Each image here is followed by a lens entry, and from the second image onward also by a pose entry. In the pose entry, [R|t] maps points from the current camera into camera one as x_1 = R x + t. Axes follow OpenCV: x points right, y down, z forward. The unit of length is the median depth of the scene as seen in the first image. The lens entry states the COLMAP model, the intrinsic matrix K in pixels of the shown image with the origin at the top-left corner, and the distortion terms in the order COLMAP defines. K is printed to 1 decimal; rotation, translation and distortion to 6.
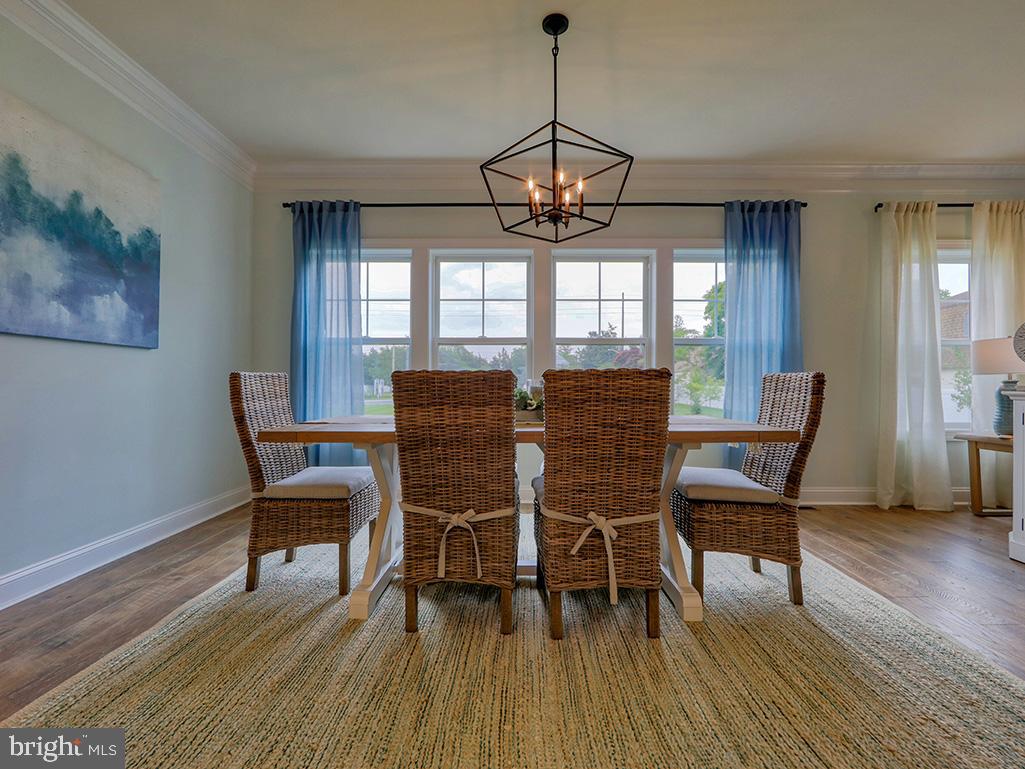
lens RADIAL K [[499.0, 0, 512.5], [0, 499.0, 384.5], [0, 0, 1]] dist [-0.019425, 0.001542]
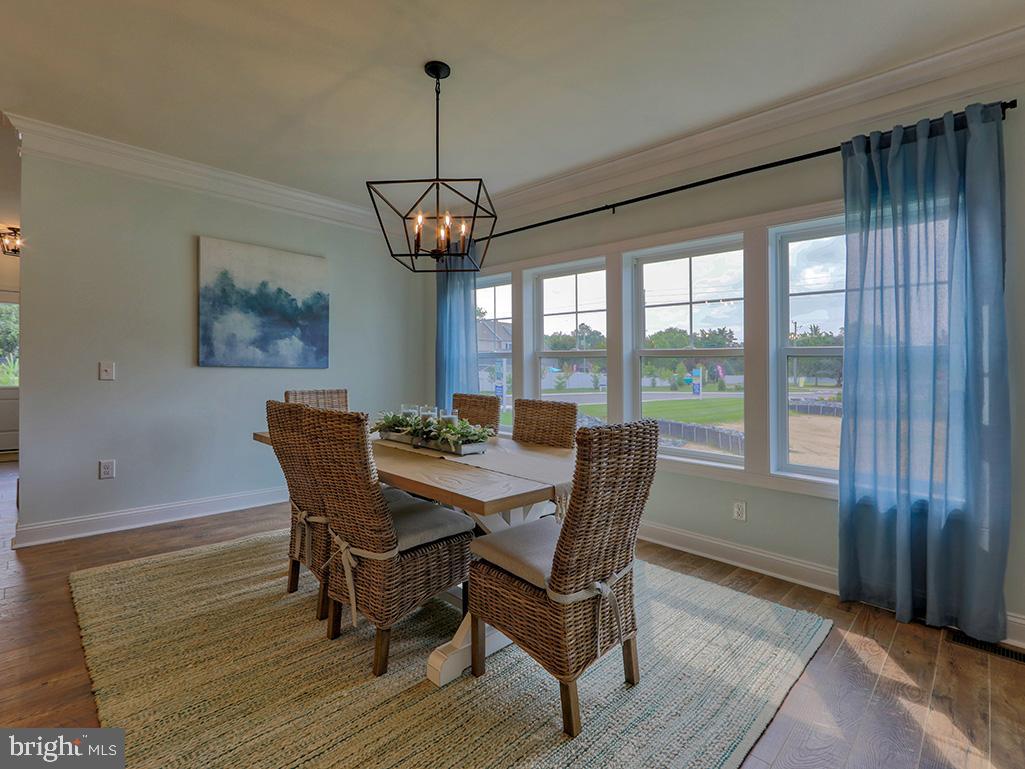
lens RADIAL K [[499.0, 0, 512.5], [0, 499.0, 384.5], [0, 0, 1]] dist [-0.019425, 0.001542]
pose [[0.723855, 0.025288, -0.689489, 0.793686], [-0.013178, 0.999653, 0.022829, -0.066548], [0.689827, -0.007439, 0.723936, 0.275139]]
